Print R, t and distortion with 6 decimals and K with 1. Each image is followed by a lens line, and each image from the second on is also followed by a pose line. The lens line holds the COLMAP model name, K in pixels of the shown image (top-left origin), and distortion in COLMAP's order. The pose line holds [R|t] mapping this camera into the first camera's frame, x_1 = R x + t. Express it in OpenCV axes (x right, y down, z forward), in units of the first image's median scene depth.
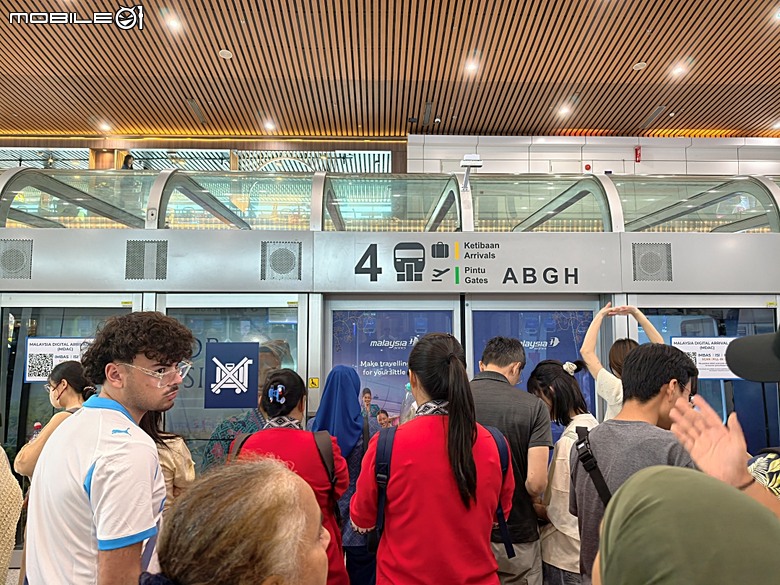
lens RADIAL K [[566.2, 0, 389.3], [0, 566.2, 323.7], [0, 0, 1]] dist [0.024915, -0.005266]
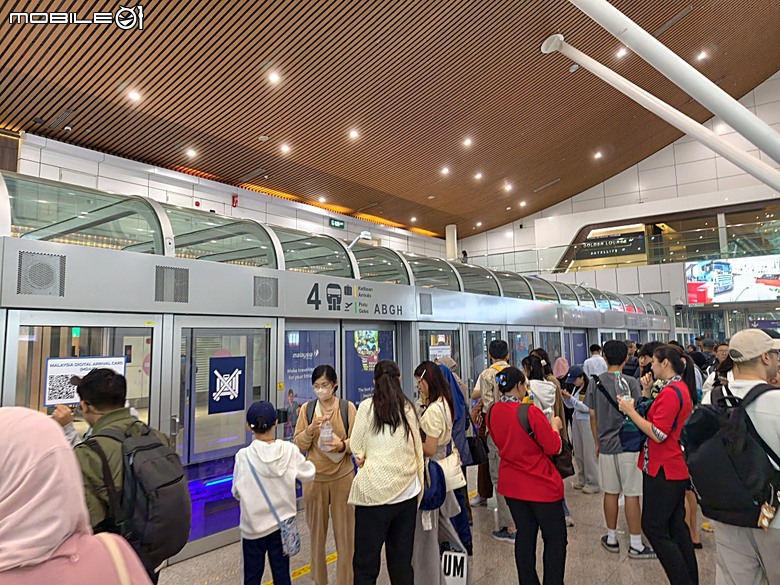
lens RADIAL K [[566.2, 0, 389.3], [0, 566.2, 323.7], [0, 0, 1]] dist [0.024915, -0.005266]
pose [[0.636751, 0.013116, 0.770958, -0.983037], [0.012999, 0.999531, -0.027741, 0.000617], [-0.770960, 0.027686, 0.636282, -0.027002]]
